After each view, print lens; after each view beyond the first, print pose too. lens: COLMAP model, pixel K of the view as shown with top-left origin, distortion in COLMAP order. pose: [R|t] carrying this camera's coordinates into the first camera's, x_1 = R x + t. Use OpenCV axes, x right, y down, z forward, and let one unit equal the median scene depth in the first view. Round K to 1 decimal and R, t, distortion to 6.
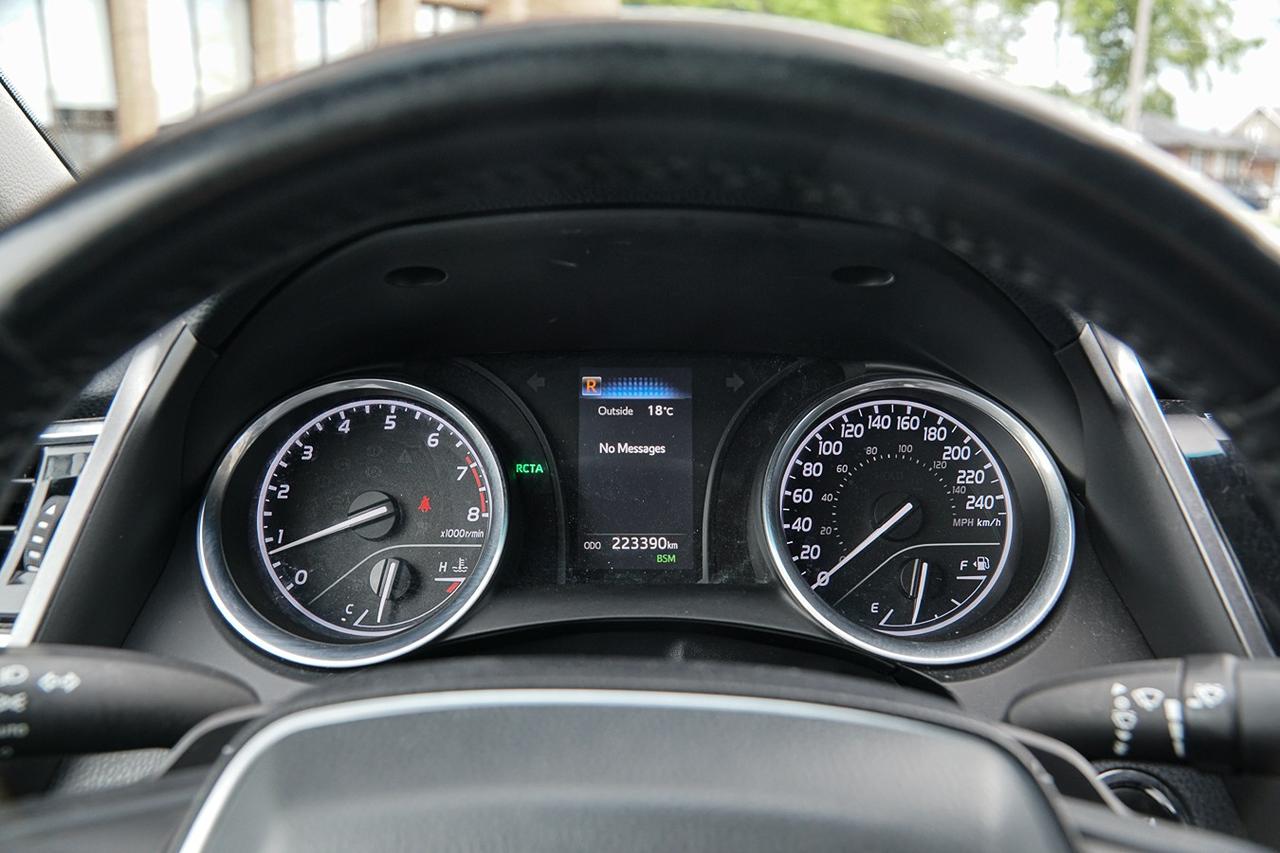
lens RADIAL K [[1044.3, 0, 627.8], [0, 1044.3, 422.9], [0, 0, 1]] dist [-0.123786, 0.107473]
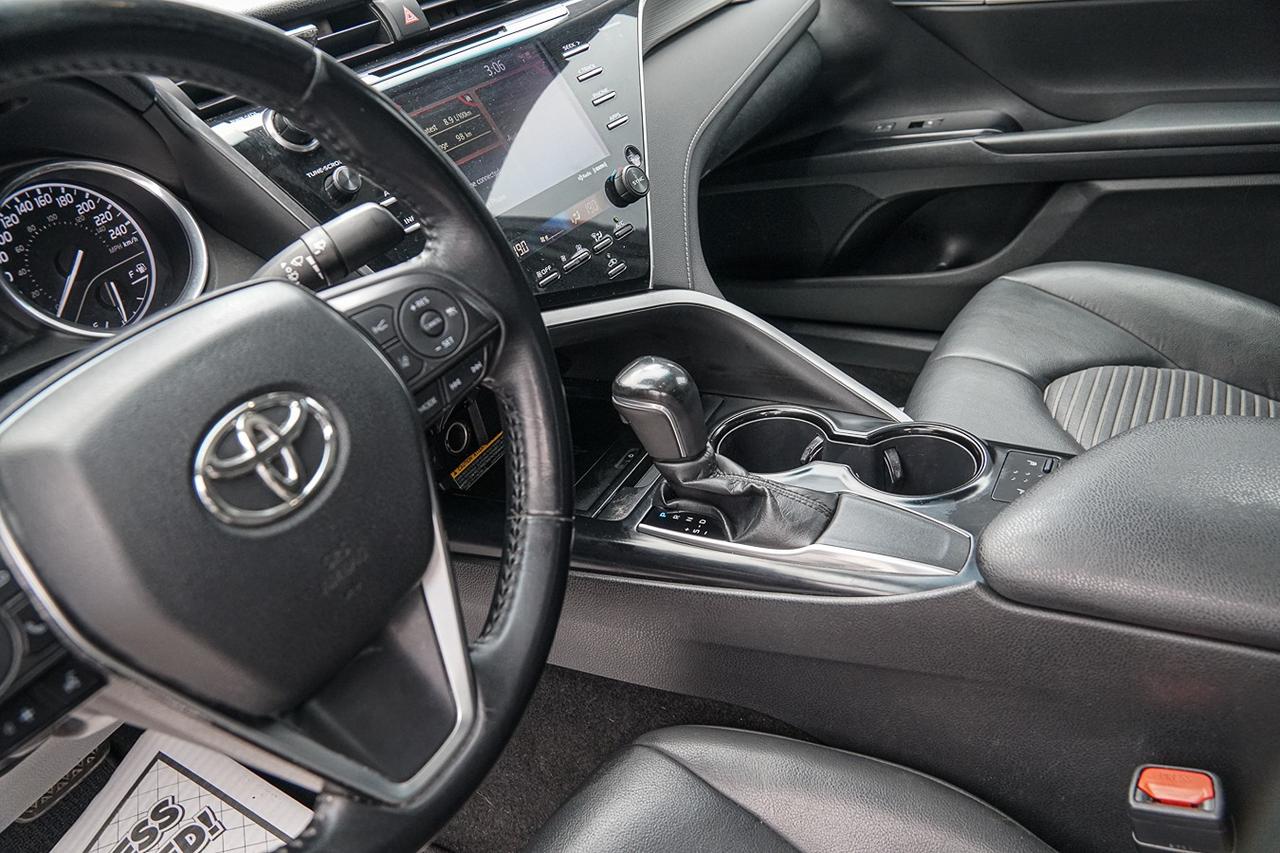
lens RADIAL K [[1004.4, 0, 627.0], [0, 1004.4, 427.7], [0, 0, 1]] dist [-0.136768, 0.107685]
pose [[0.486690, -0.520891, 0.701288, -0.421857], [0.313699, 0.853445, 0.416203, -0.033504], [-0.815307, 0.017431, 0.578766, -0.389536]]
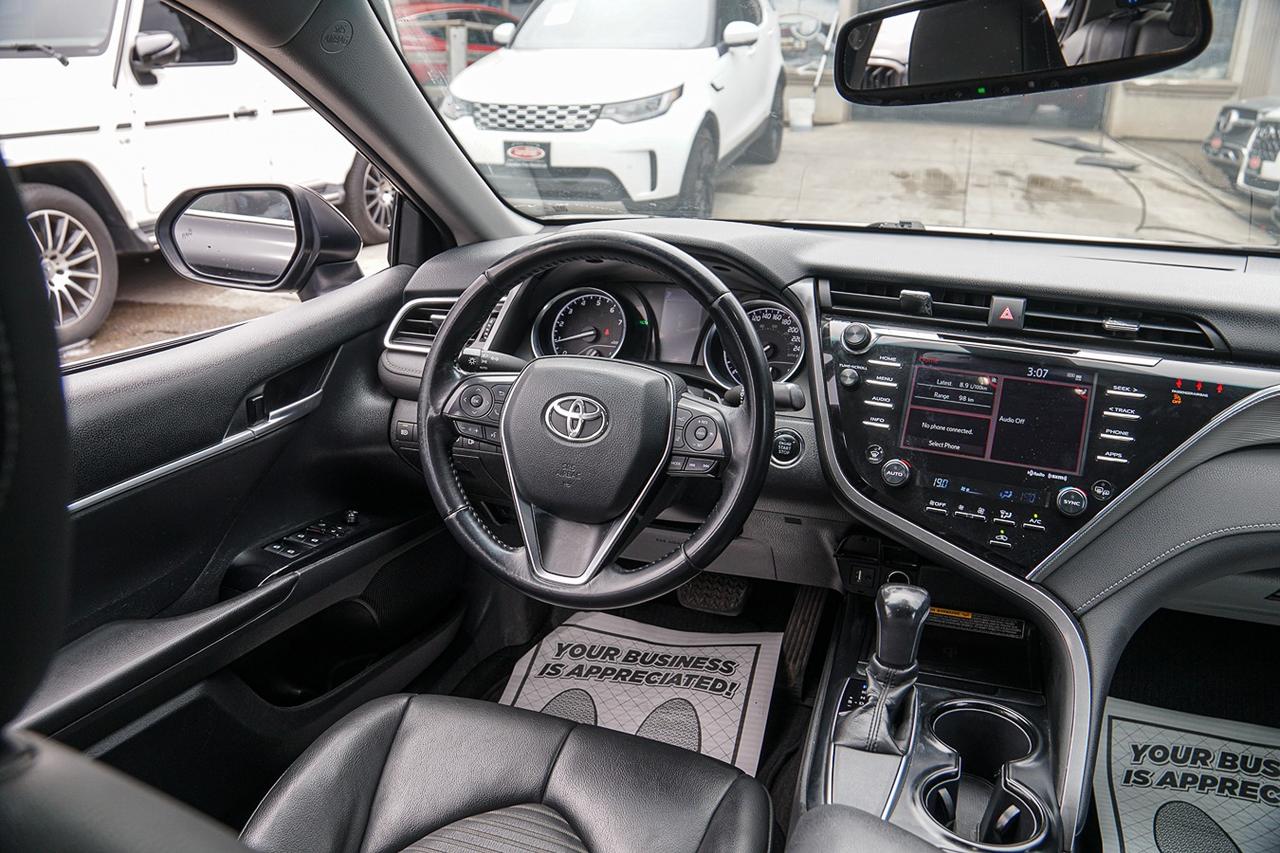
lens RADIAL K [[1004.4, 0, 627.0], [0, 1004.4, 427.7], [0, 0, 1]] dist [-0.136768, 0.107685]
pose [[0.938992, 0.112424, -0.325046, 0.791127], [-0.072701, 0.988593, 0.131906, -0.030617], [0.336168, -0.100227, 0.936454, -1.616340]]
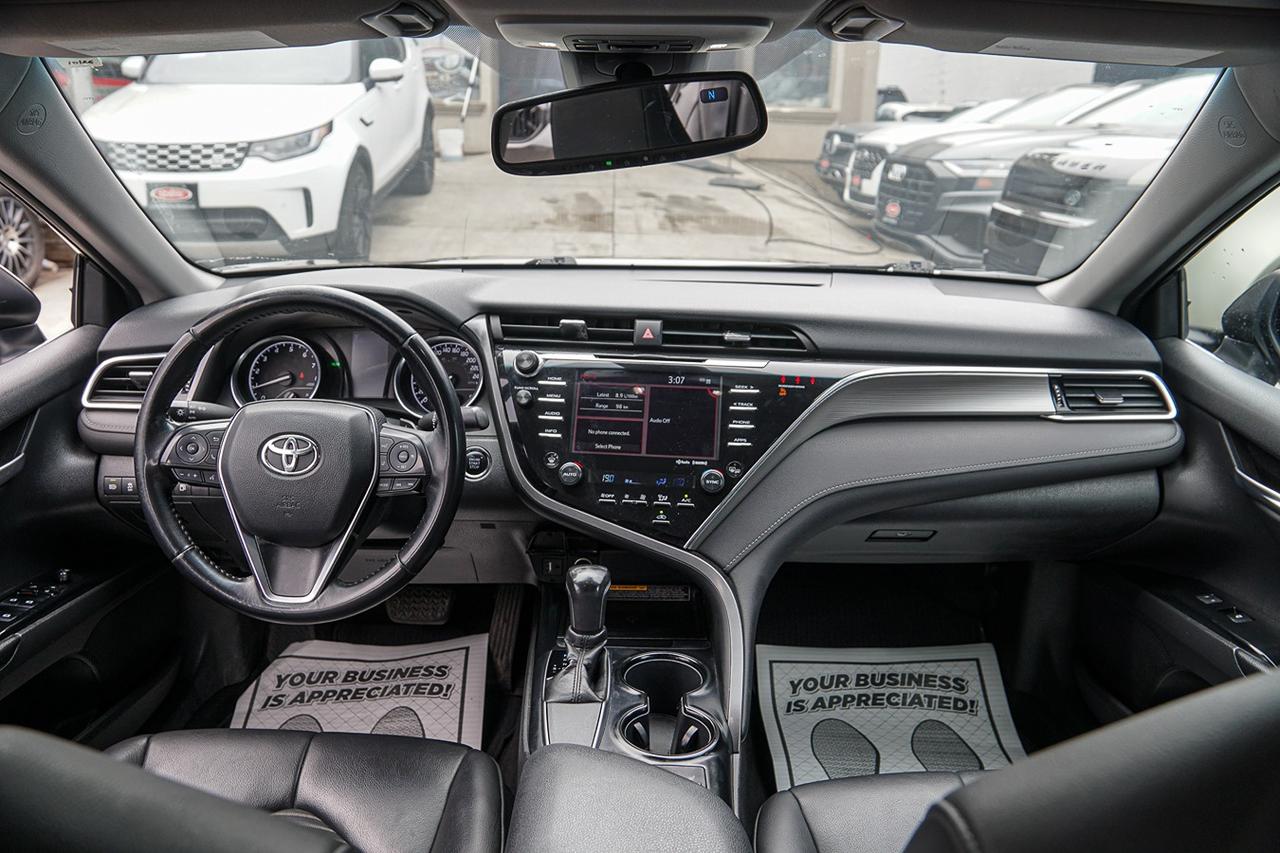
lens RADIAL K [[1004.4, 0, 627.0], [0, 1004.4, 427.7], [0, 0, 1]] dist [-0.136768, 0.107685]
pose [[0.999867, 0.011731, -0.011371, 0.821873], [-0.010629, 0.995655, 0.092516, -0.051530], [0.012407, -0.092382, 0.995646, -1.980743]]
